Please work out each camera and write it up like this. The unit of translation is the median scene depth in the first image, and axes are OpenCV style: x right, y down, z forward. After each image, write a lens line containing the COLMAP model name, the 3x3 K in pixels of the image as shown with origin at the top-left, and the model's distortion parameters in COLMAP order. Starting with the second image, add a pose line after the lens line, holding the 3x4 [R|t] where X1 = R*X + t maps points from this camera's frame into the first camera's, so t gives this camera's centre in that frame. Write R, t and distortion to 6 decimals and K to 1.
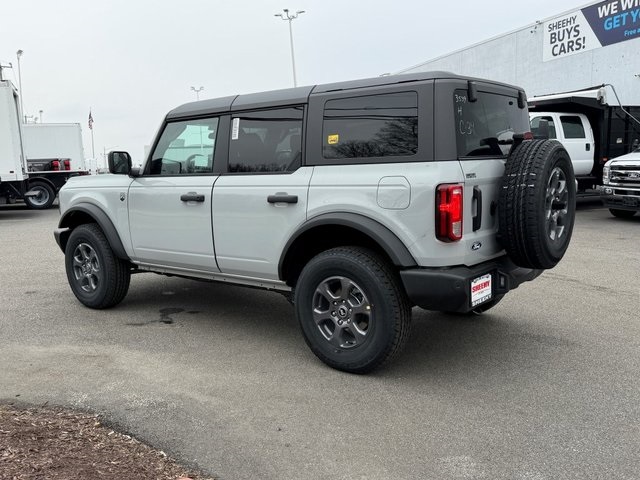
lens RADIAL K [[616.2, 0, 320.0], [0, 616.2, 240.0], [0, 0, 1]] dist [-0.001315, -0.006994]
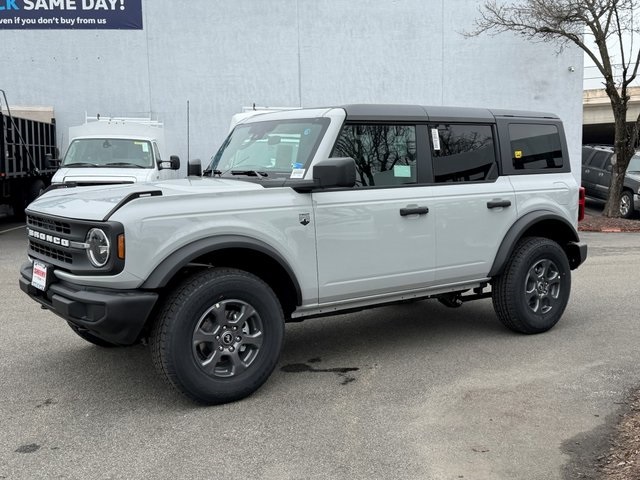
lens RADIAL K [[717.4, 0, 320.0], [0, 717.4, 240.0], [0, 0, 1]] dist [-0.004459, -0.009487]
pose [[0.280529, -0.075614, 0.956863, -1.305782], [0.137468, 0.989780, 0.037913, -0.087041], [-0.949951, 0.120902, 0.288057, 0.850215]]
